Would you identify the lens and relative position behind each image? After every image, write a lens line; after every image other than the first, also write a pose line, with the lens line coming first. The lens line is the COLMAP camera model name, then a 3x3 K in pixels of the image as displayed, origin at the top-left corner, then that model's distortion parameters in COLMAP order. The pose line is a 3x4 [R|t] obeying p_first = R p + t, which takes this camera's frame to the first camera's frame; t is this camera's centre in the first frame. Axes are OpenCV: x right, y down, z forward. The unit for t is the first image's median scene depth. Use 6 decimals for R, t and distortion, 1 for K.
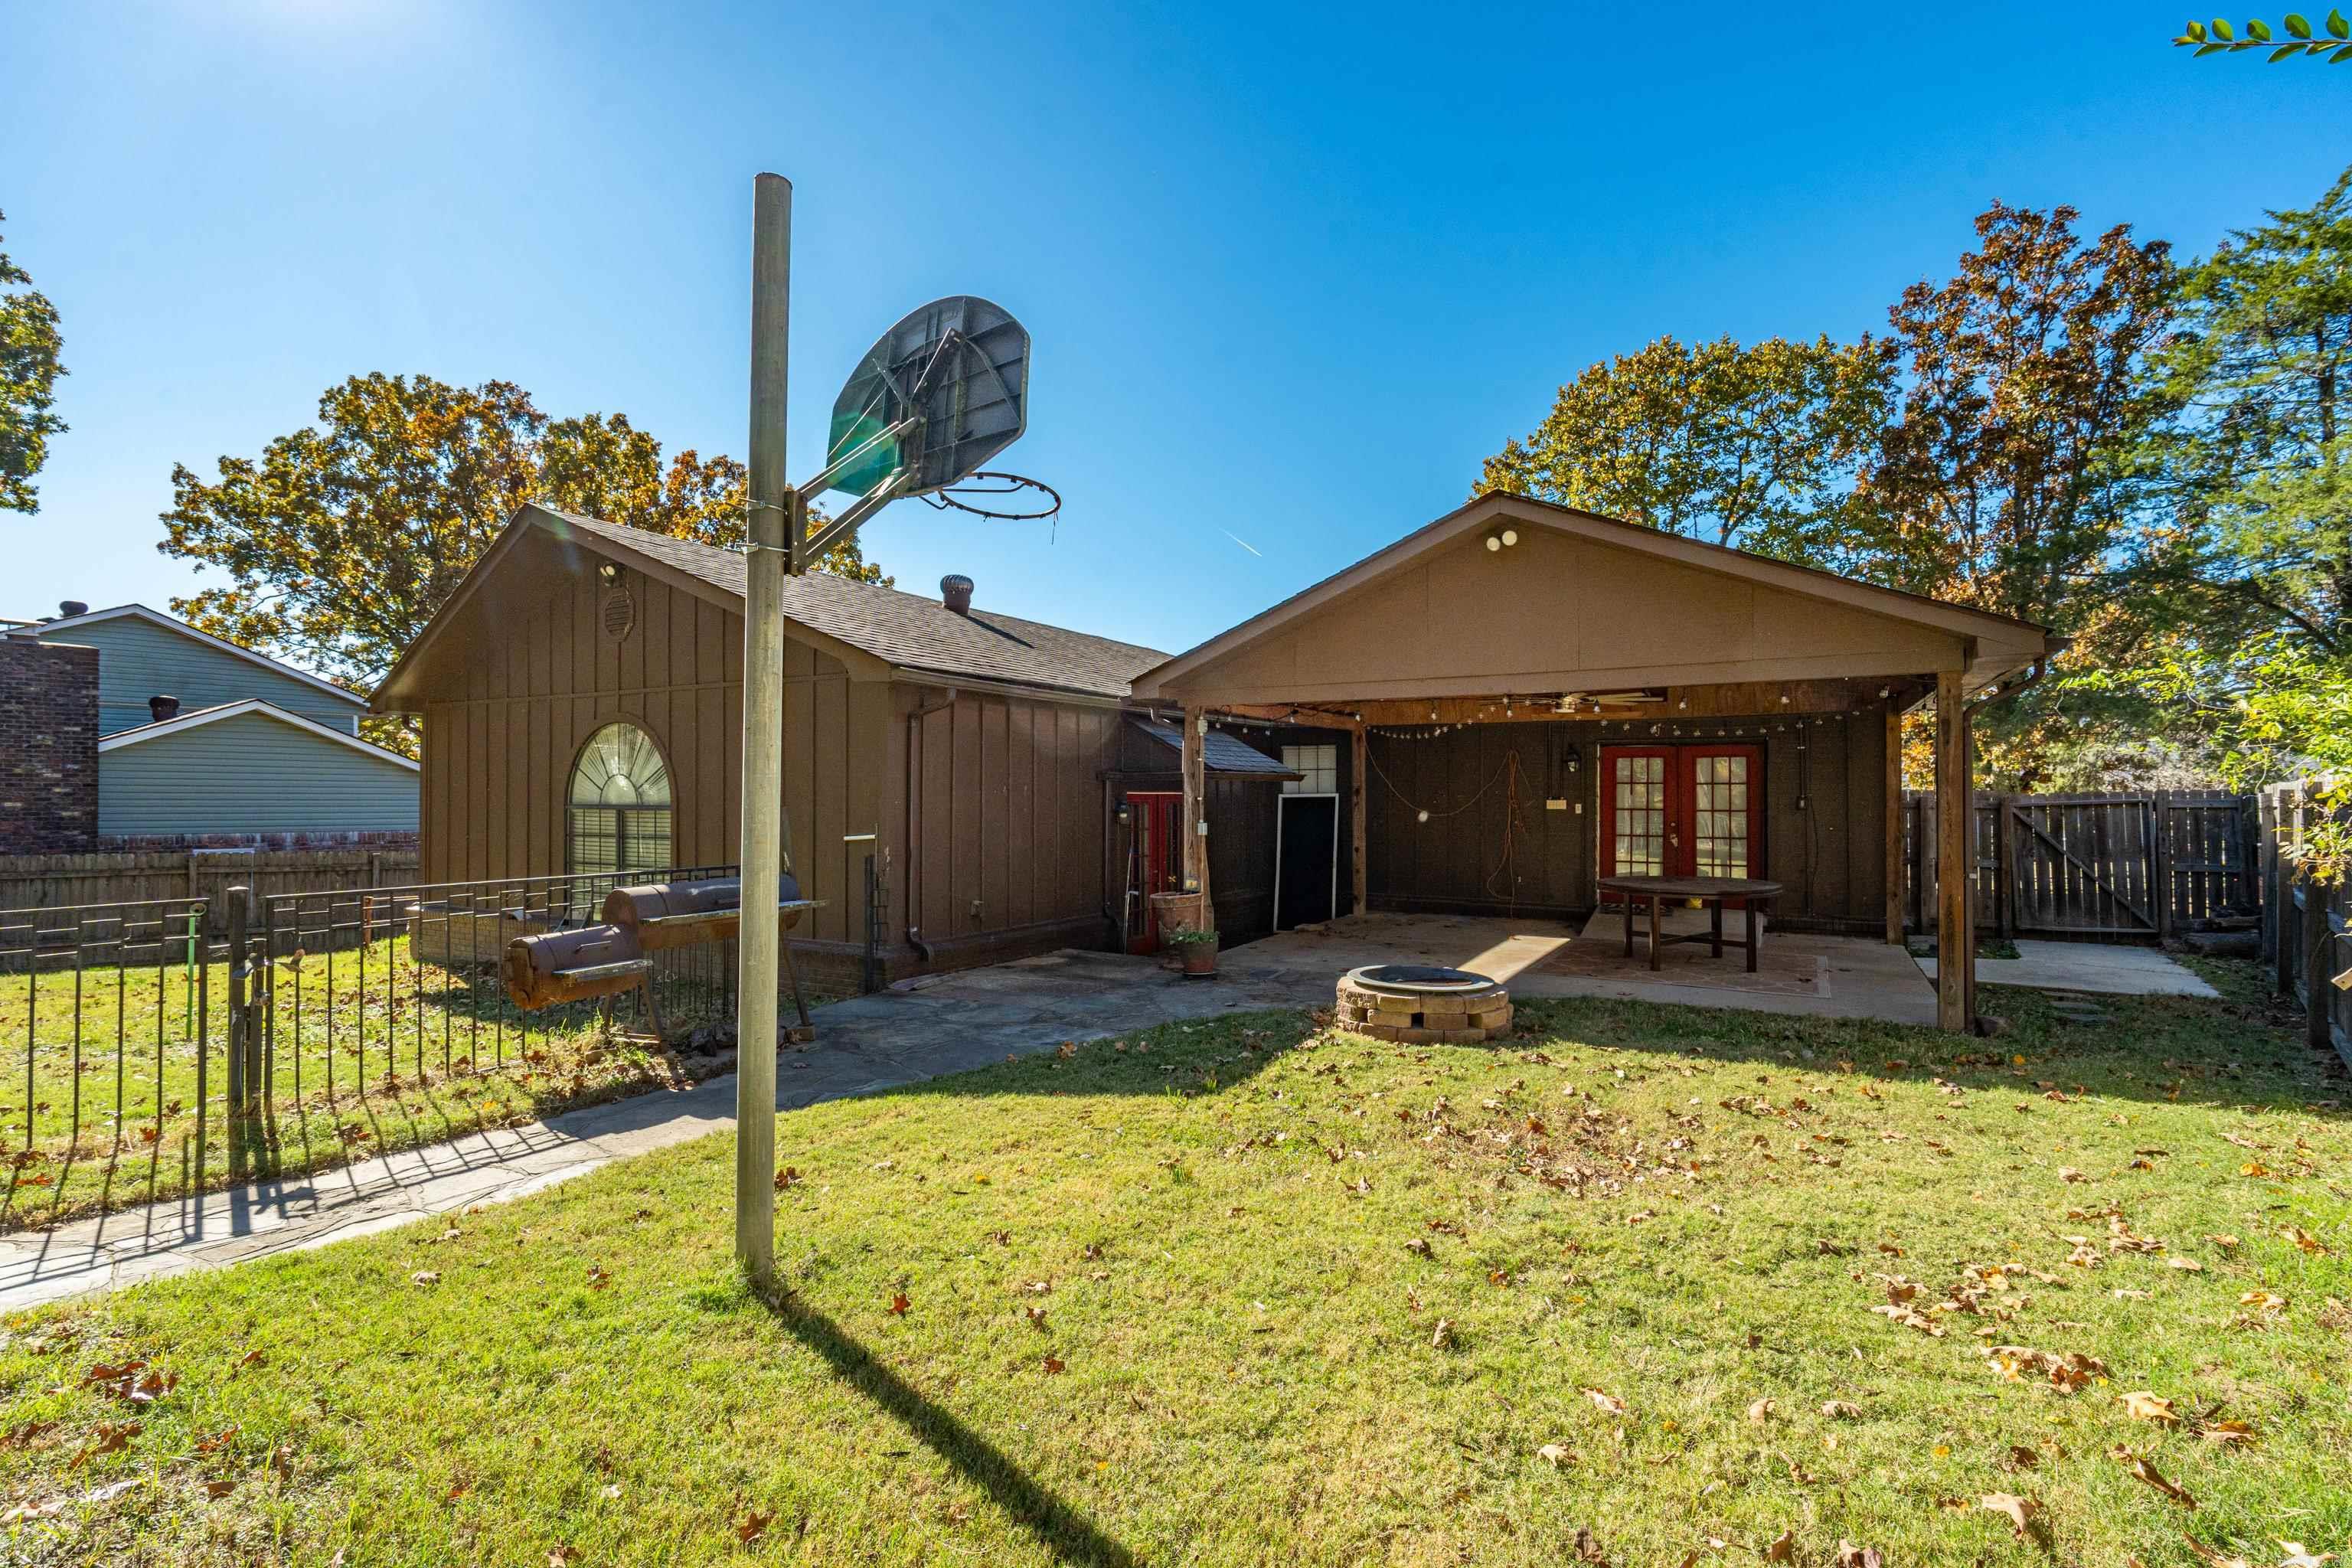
lens RADIAL K [[1073.8, 0, 1167.0], [0, 1073.8, 792.3], [0, 0, 1]] dist [0.000224, -0.000733]
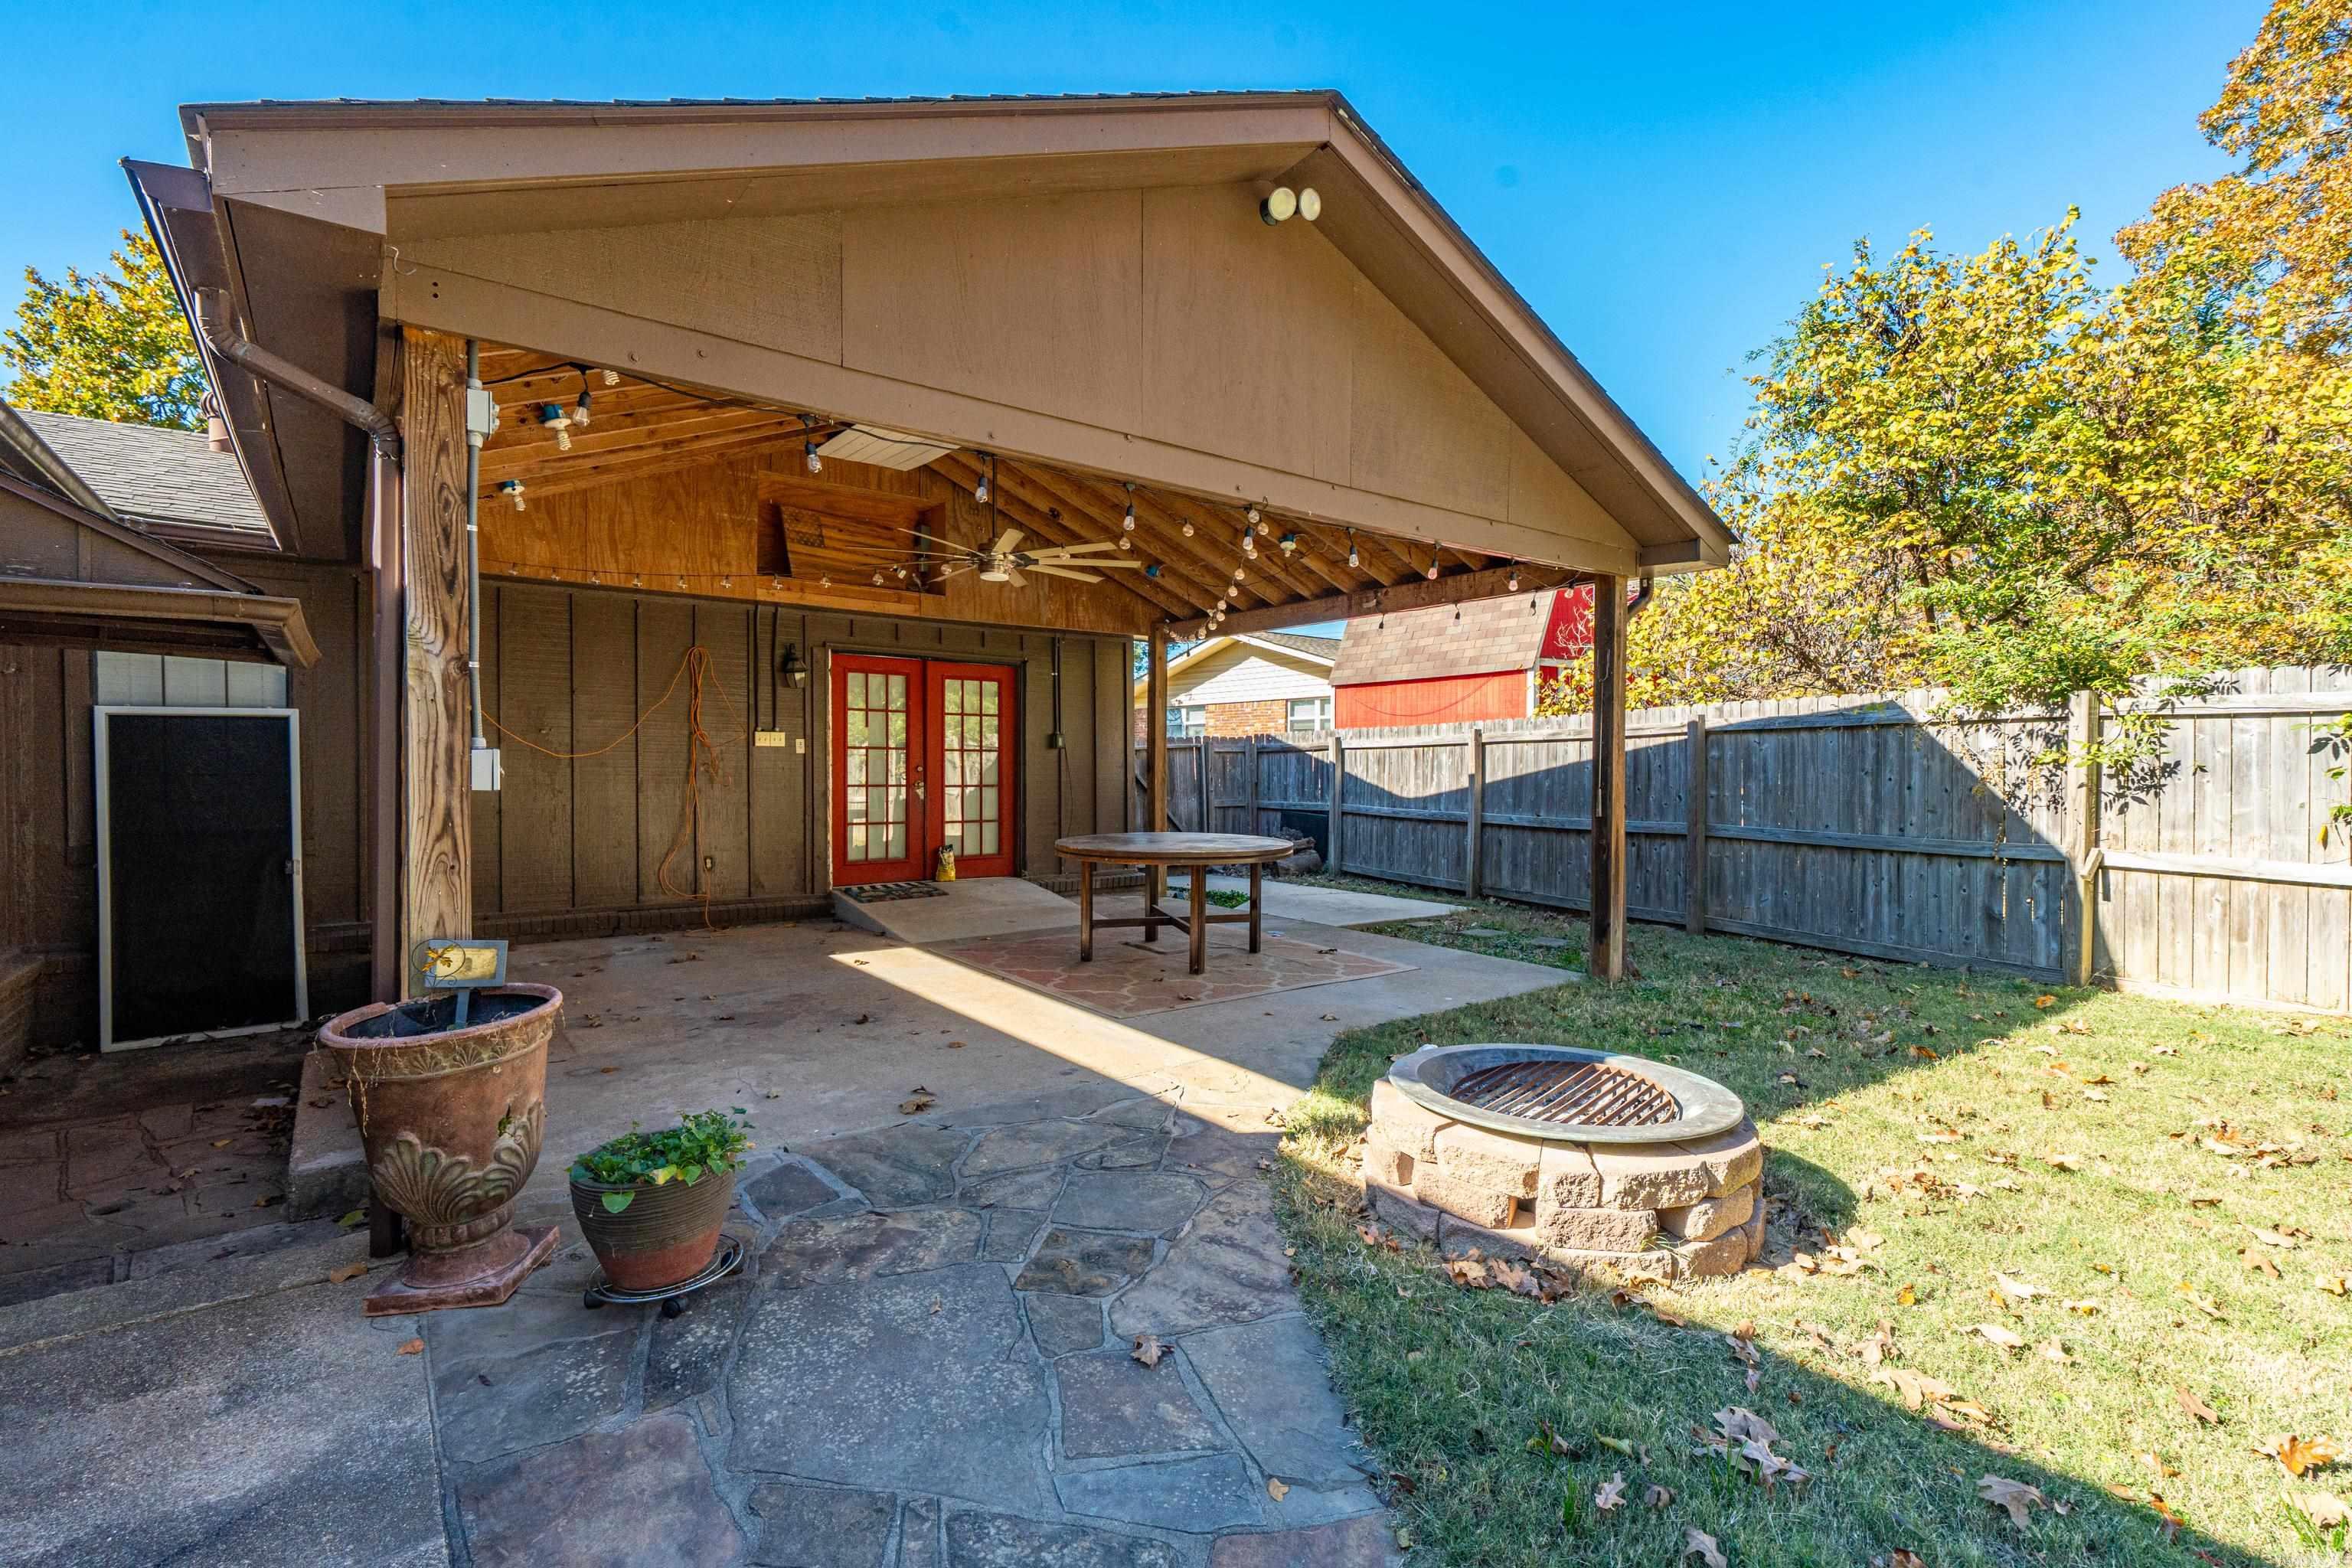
lens RADIAL K [[1073.8, 0, 1186.1], [0, 1073.8, 776.5], [0, 0, 1]] dist [0.000224, -0.000733]
pose [[0.375720, -0.008983, 0.926690, -0.129406], [-0.005096, 0.999918, 0.011759, 0.025400], [-0.926719, -0.009141, 0.375643, 0.568033]]
